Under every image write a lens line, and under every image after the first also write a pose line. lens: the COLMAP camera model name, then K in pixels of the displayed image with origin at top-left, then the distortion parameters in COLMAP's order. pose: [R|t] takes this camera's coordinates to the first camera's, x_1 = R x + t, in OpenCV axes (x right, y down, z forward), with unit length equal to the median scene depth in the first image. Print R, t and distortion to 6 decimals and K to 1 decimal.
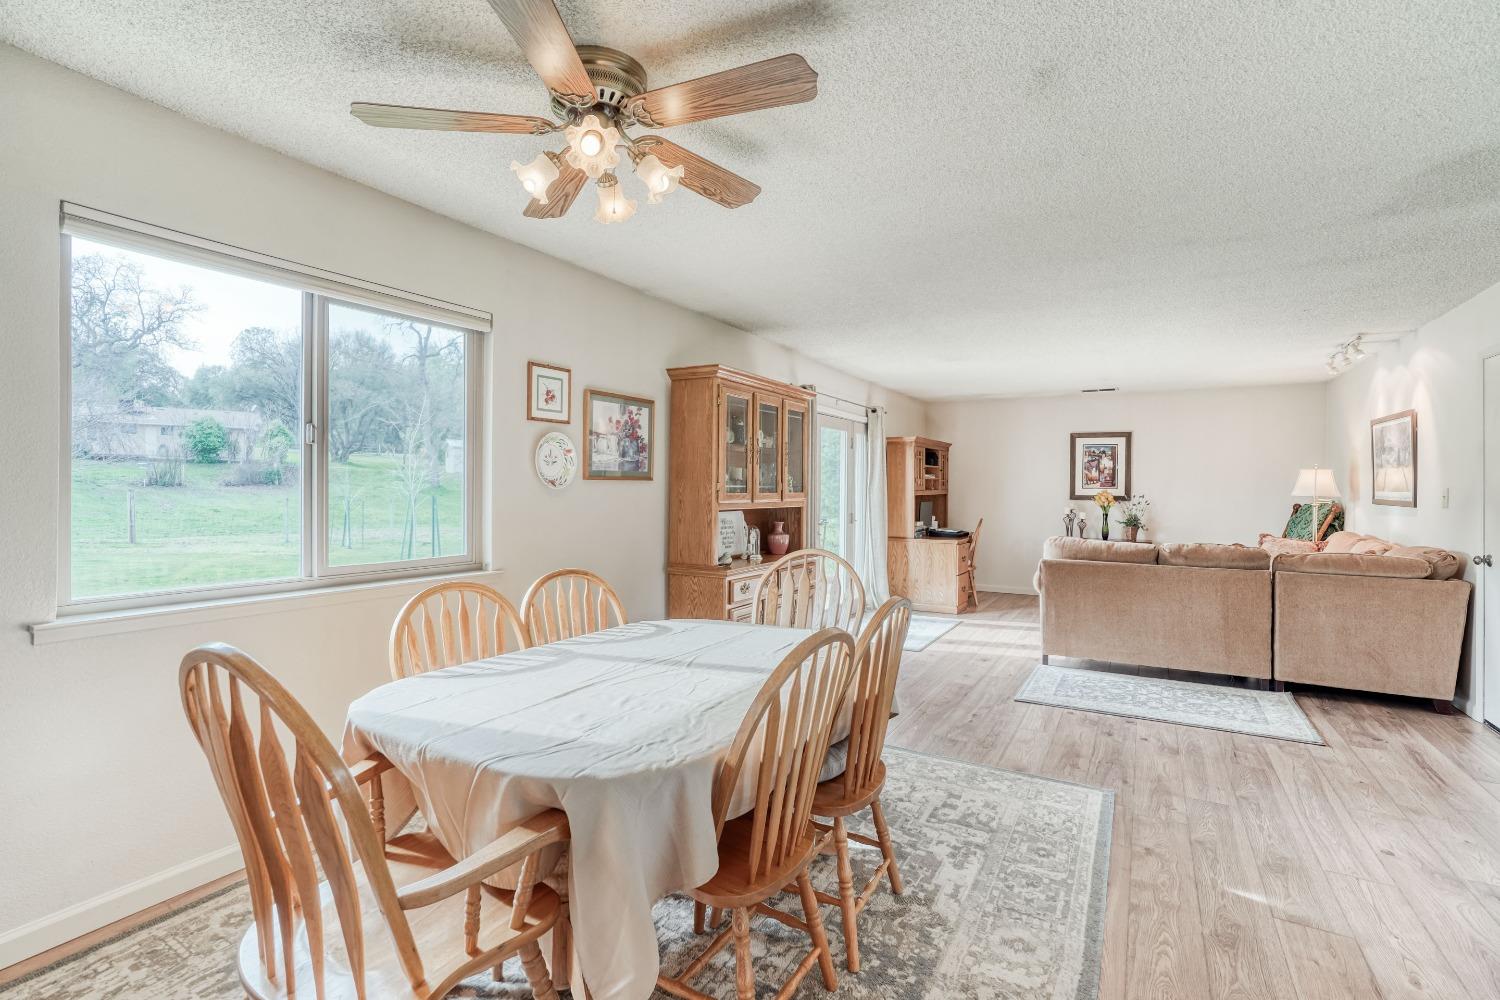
lens RADIAL K [[692.2, 0, 744.4], [0, 692.2, 492.8], [0, 0, 1]] dist [-0.056442, 0.022110]
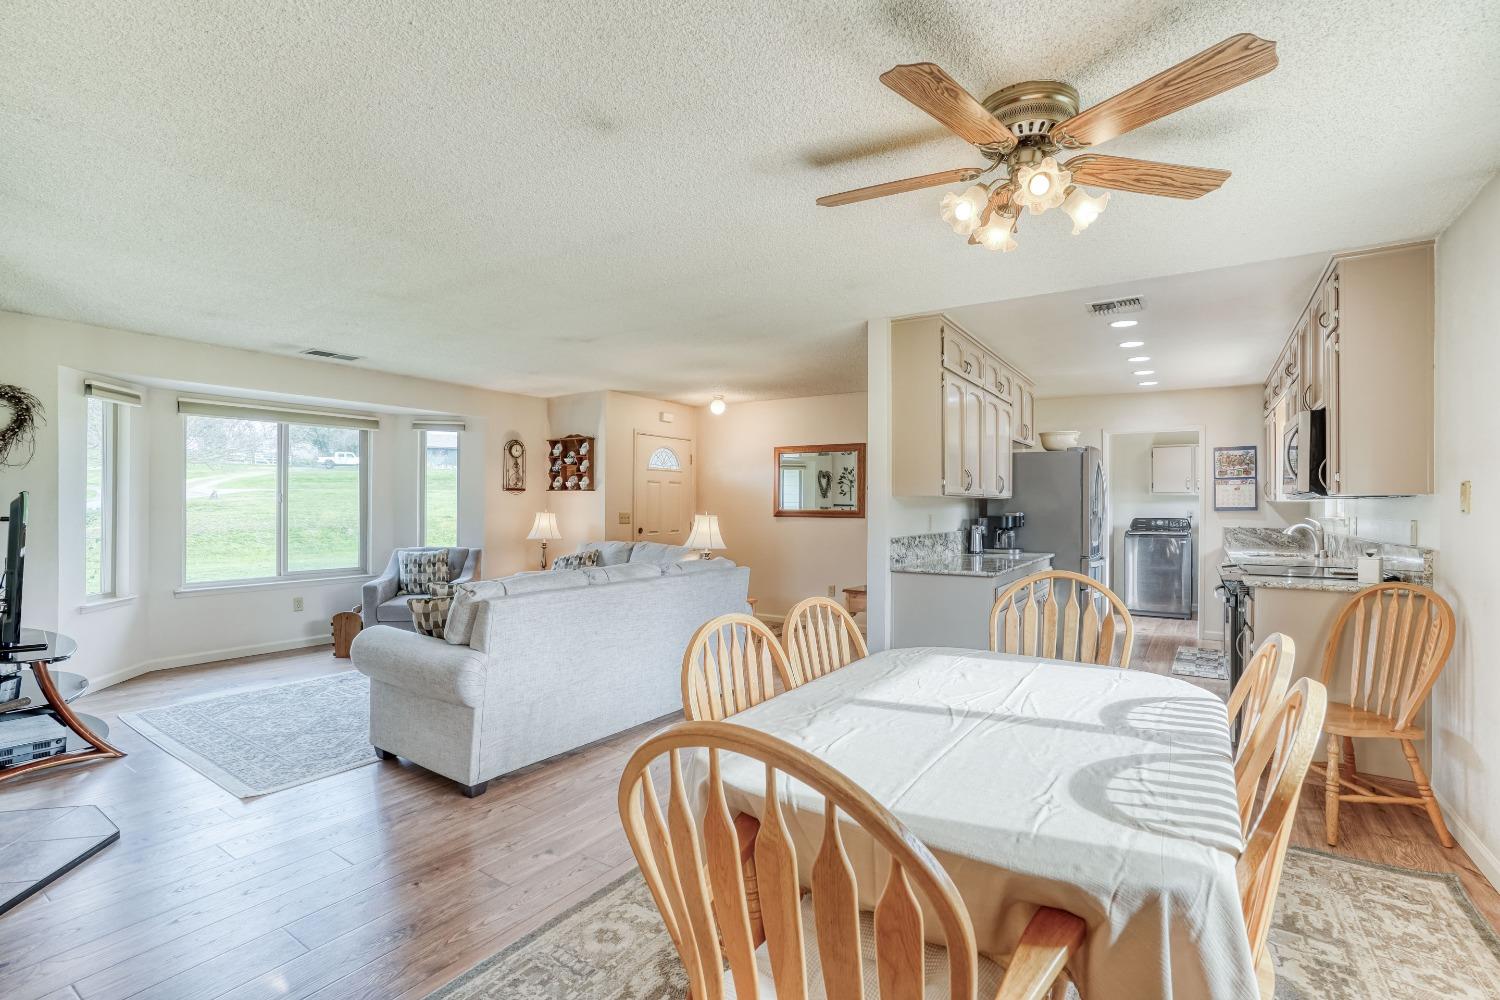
lens RADIAL K [[692.2, 0, 751.6], [0, 692.2, 501.4], [0, 0, 1]] dist [-0.056442, 0.022110]
pose [[-0.998504, -0.013033, 0.053109, 0.058739], [-0.013032, 0.999915, 0.000358, -0.004796], [-0.053110, -0.000334, -0.998589, 0.885235]]
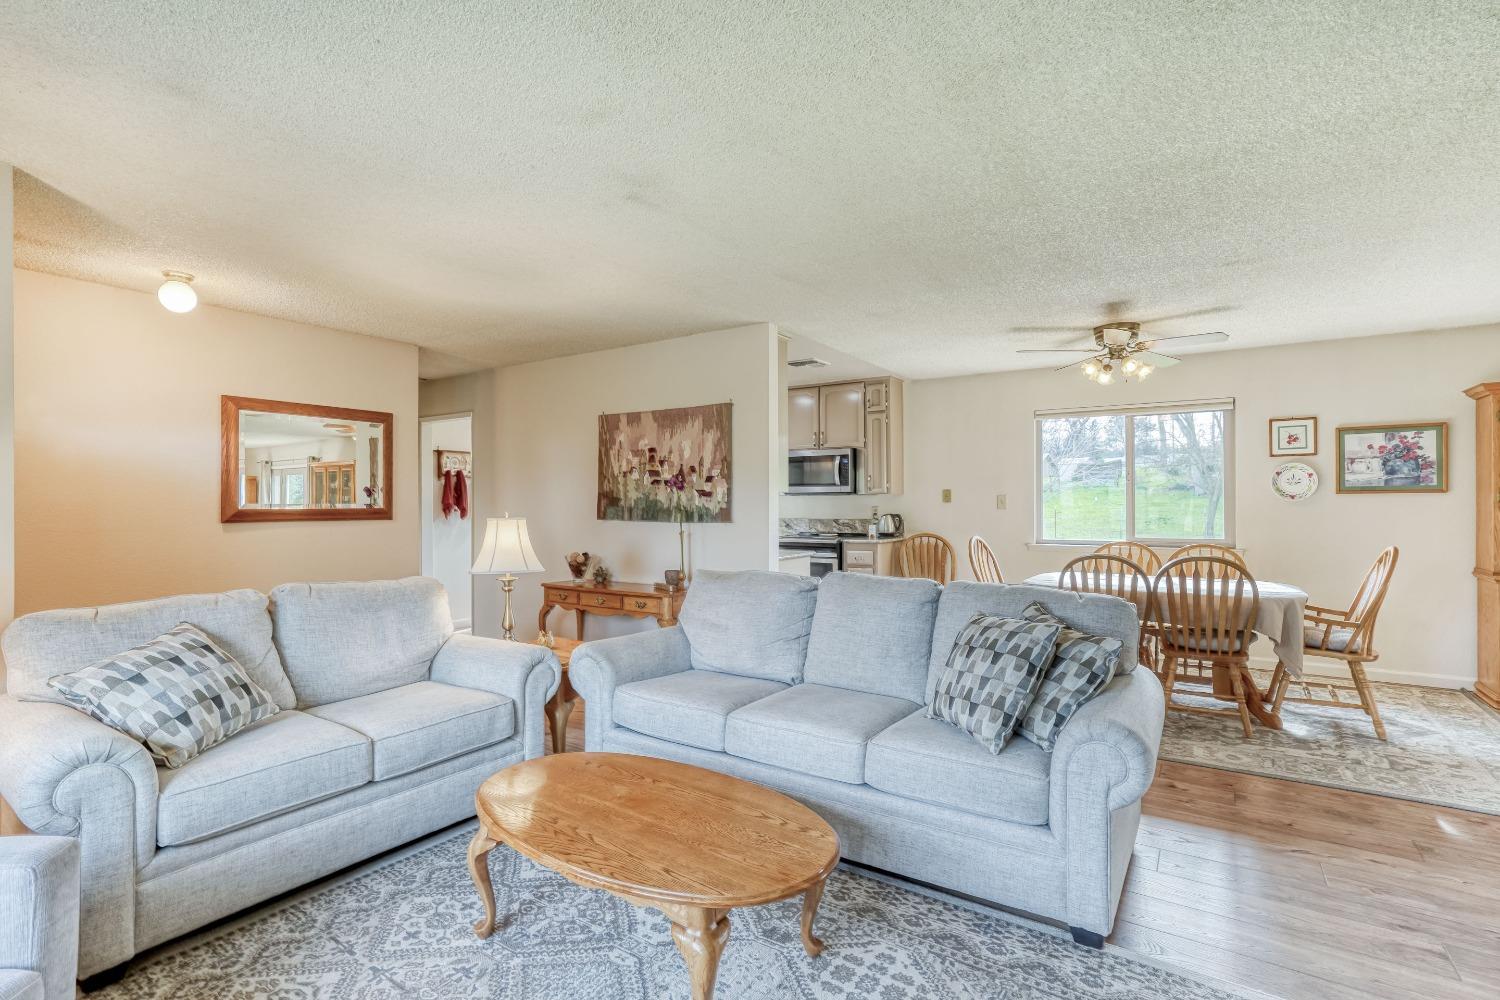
lens RADIAL K [[692.2, 0, 737.8], [0, 692.2, 506.8], [0, 0, 1]] dist [-0.056442, 0.022110]
pose [[-0.061395, -0.001976, -0.998112, 0.963139], [-0.004065, 0.999990, -0.001730, 0.010760], [0.998105, 0.003951, -0.061402, -0.081333]]
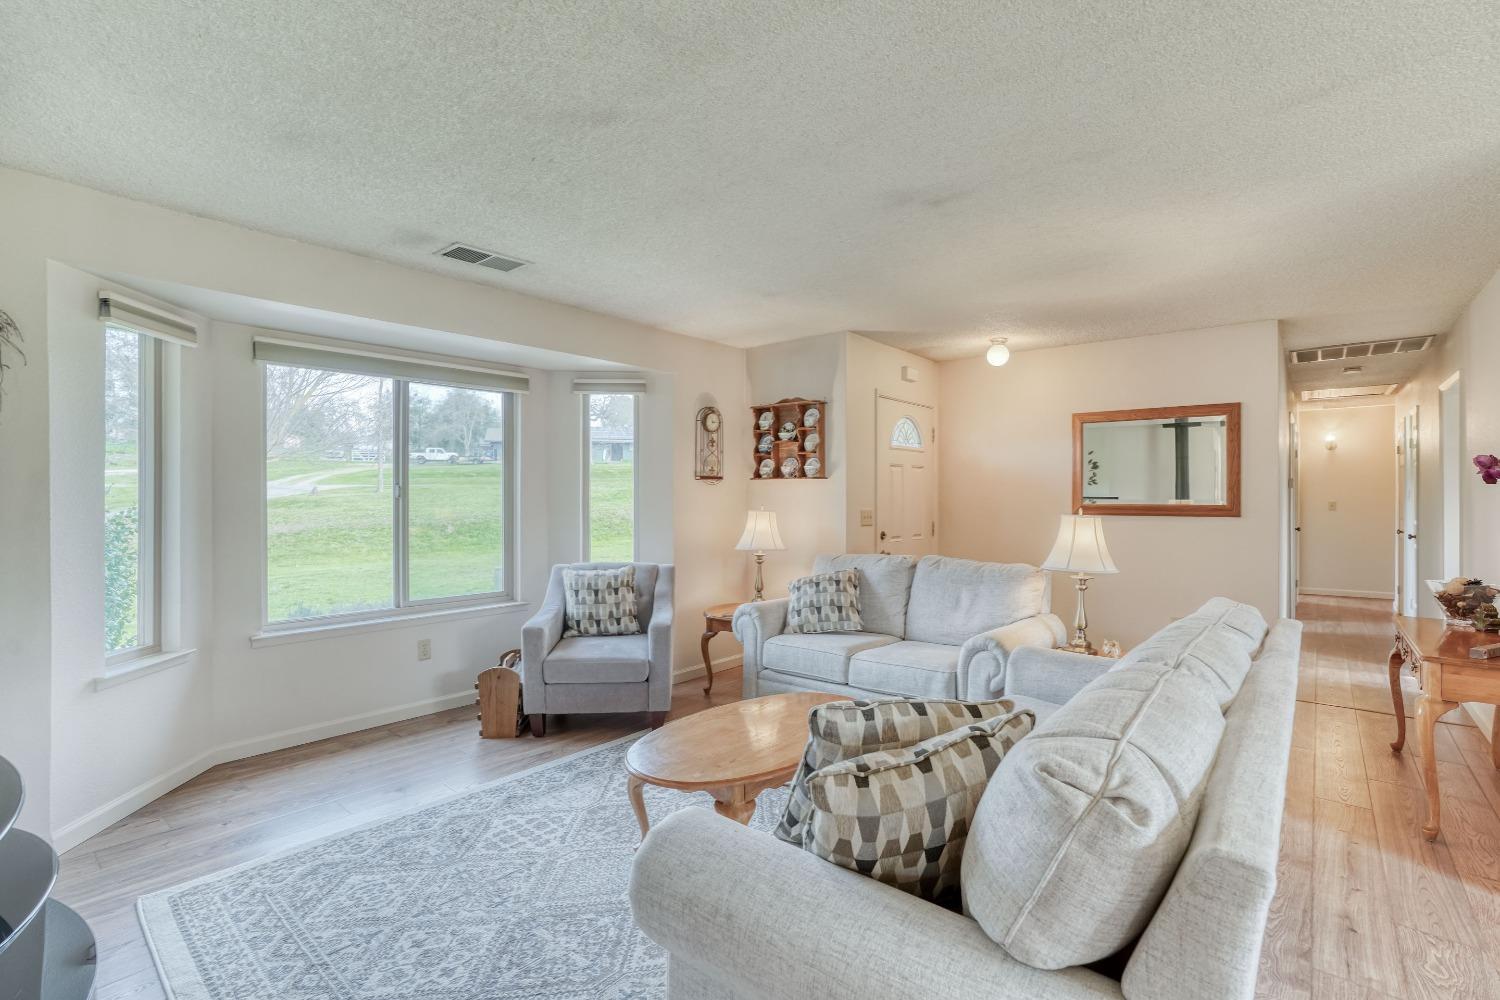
lens RADIAL K [[692.2, 0, 735.4], [0, 692.2, 494.7], [0, 0, 1]] dist [-0.056442, 0.022110]
pose [[-0.984945, -0.006566, 0.172743, 0.458515], [-0.006321, 0.999978, 0.001966, 0.000438], [-0.172752, 0.000845, -0.984965, 0.419511]]
